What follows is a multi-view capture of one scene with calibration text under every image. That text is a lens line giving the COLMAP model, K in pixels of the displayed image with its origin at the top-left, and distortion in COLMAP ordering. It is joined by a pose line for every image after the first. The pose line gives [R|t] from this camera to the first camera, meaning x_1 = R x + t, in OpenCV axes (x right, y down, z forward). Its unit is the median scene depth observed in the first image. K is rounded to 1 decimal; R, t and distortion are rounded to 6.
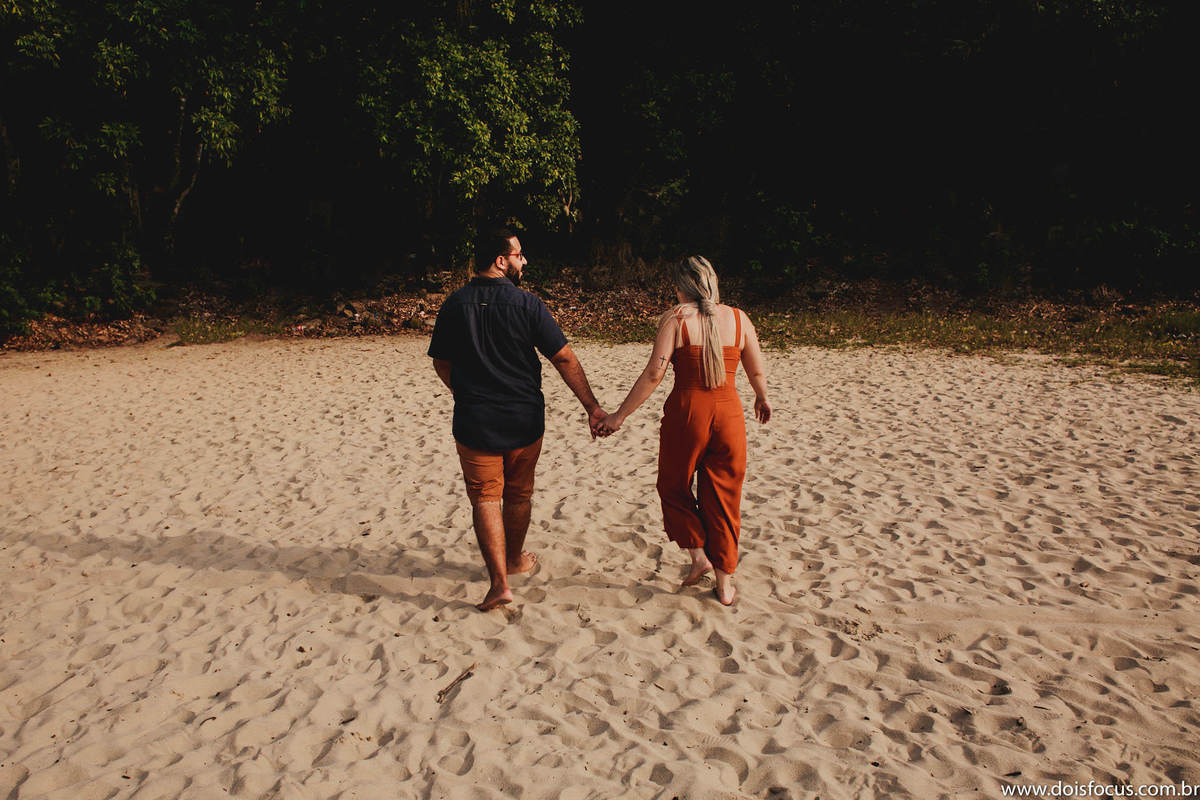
lens RADIAL K [[1007.7, 0, 600.0], [0, 1007.7, 400.0], [0, 0, 1]] dist [-0.058528, 0.005654]
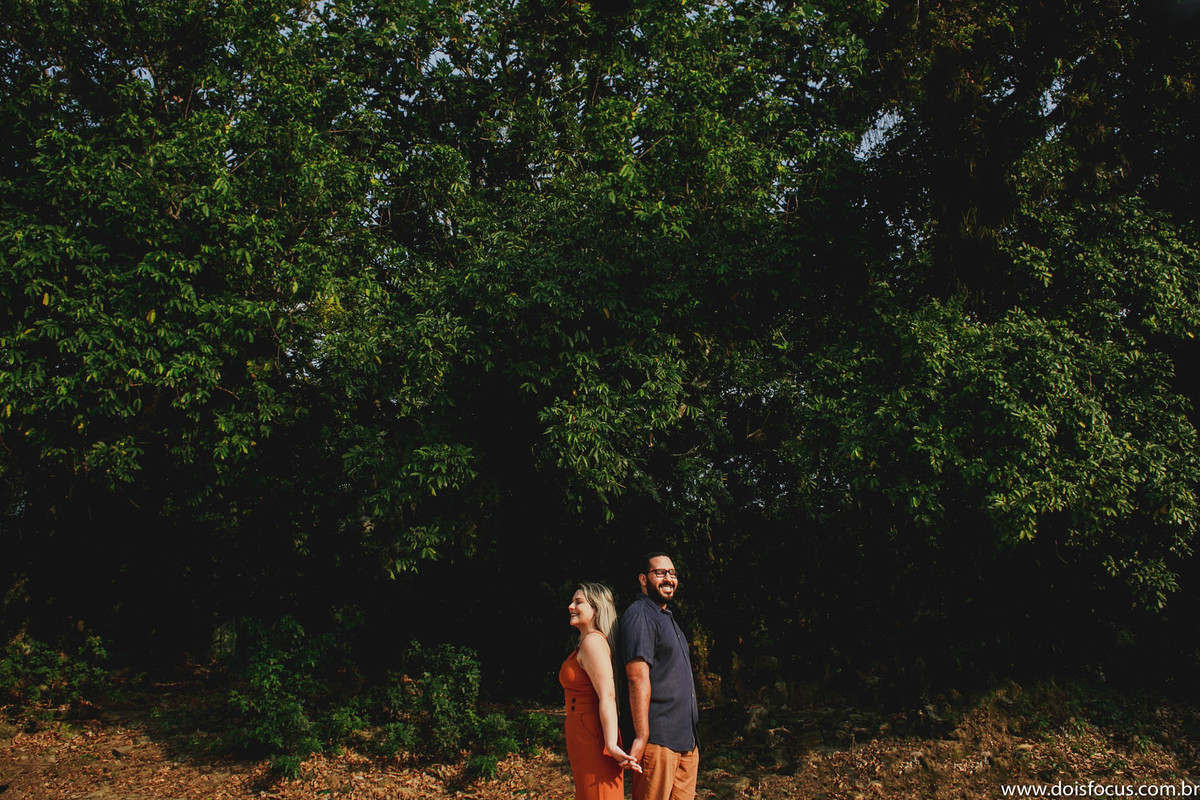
lens RADIAL K [[1007.7, 0, 600.0], [0, 1007.7, 400.0], [0, 0, 1]] dist [-0.058528, 0.005654]
pose [[0.913470, -0.103724, -0.393465, -0.119808], [-0.080022, 0.902290, -0.423638, -0.030273], [0.398961, 0.418466, 0.815915, 0.455566]]
